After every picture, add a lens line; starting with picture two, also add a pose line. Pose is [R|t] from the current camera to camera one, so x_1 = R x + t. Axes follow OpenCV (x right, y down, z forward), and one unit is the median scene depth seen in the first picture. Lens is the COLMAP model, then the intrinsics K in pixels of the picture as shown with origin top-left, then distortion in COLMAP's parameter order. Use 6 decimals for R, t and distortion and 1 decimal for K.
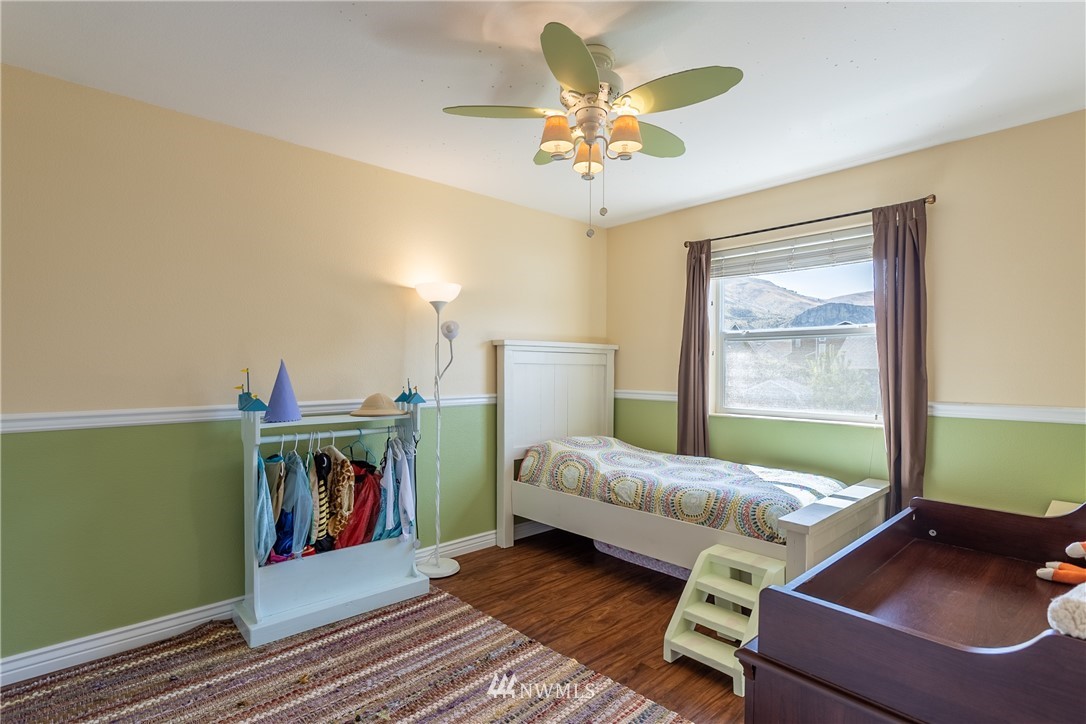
lens RADIAL K [[519.6, 0, 552.0], [0, 519.6, 371.5], [0, 0, 1]] dist [0.005193, 0.000684]
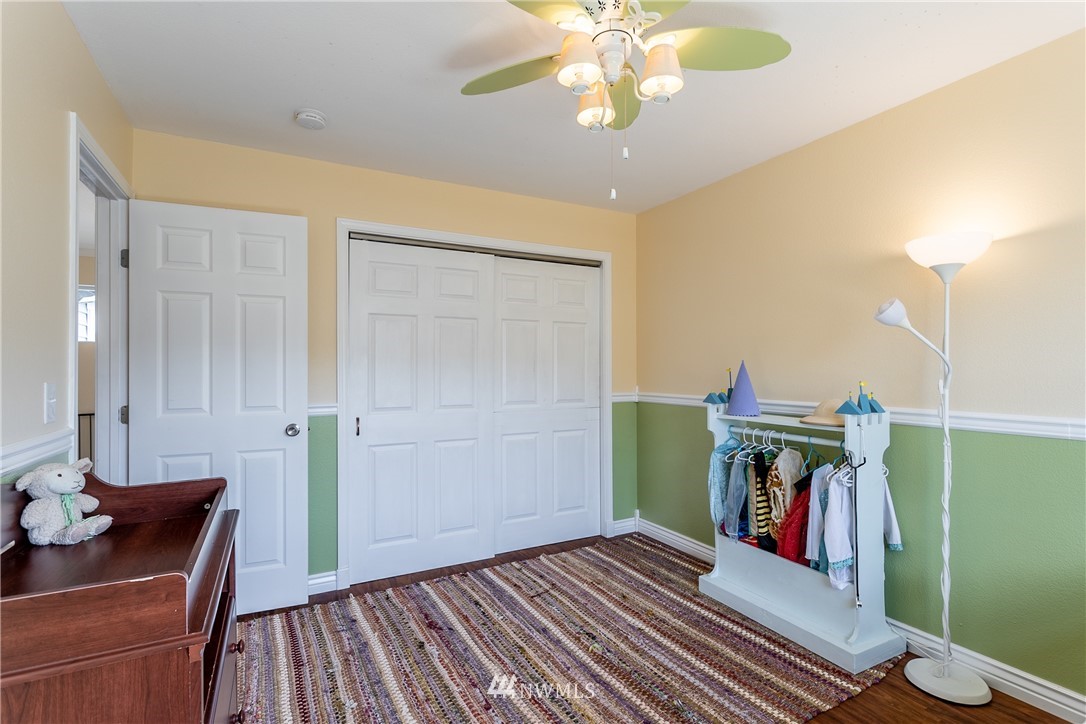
lens RADIAL K [[519.6, 0, 548.7], [0, 519.6, 364.7], [0, 0, 1]] dist [0.005193, 0.000684]
pose [[-0.259554, -0.004566, -0.965718, 0.687452], [0.006970, 0.999954, -0.006601, -0.008136], [0.965703, -0.008445, -0.259511, 0.920954]]
